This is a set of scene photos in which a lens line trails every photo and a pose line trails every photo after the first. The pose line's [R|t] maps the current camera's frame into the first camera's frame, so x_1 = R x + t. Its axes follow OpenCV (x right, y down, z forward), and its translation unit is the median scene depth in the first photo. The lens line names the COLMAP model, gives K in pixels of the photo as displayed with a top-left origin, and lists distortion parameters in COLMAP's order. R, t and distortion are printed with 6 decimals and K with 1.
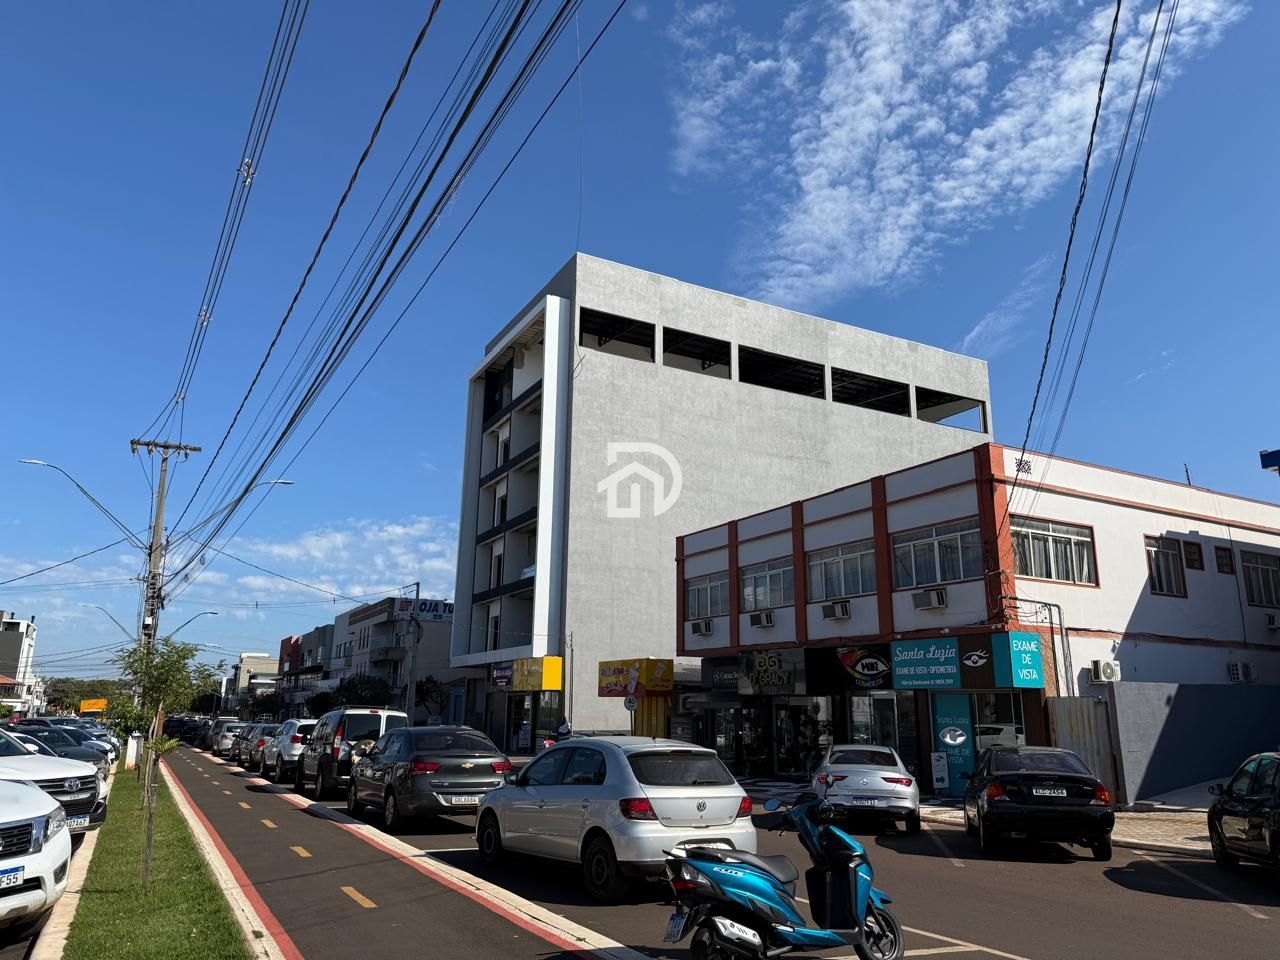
lens RADIAL K [[878.4, 0, 634.6], [0, 878.4, 482.4], [0, 0, 1]] dist [0.146506, -0.177711]
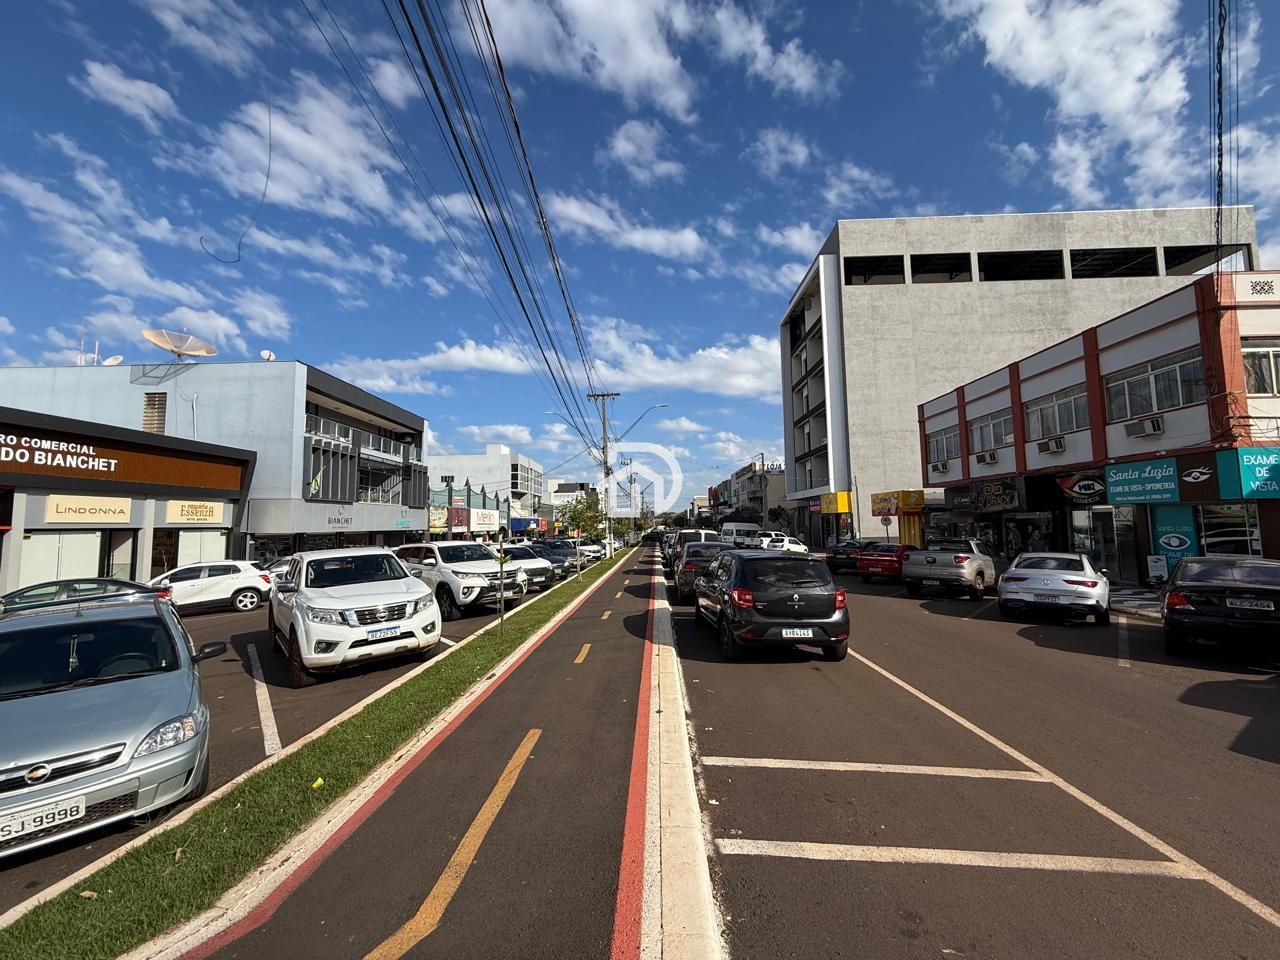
lens RADIAL K [[505.5, 0, 640.0], [0, 505.5, 480.0], [0, 0, 1]] dist [0.002829, 0.000199]
pose [[0.864522, -0.068530, -0.497900, 0.064809], [0.149587, 0.980849, 0.124732, 0.013462], [0.479817, -0.182313, 0.858218, 0.083277]]
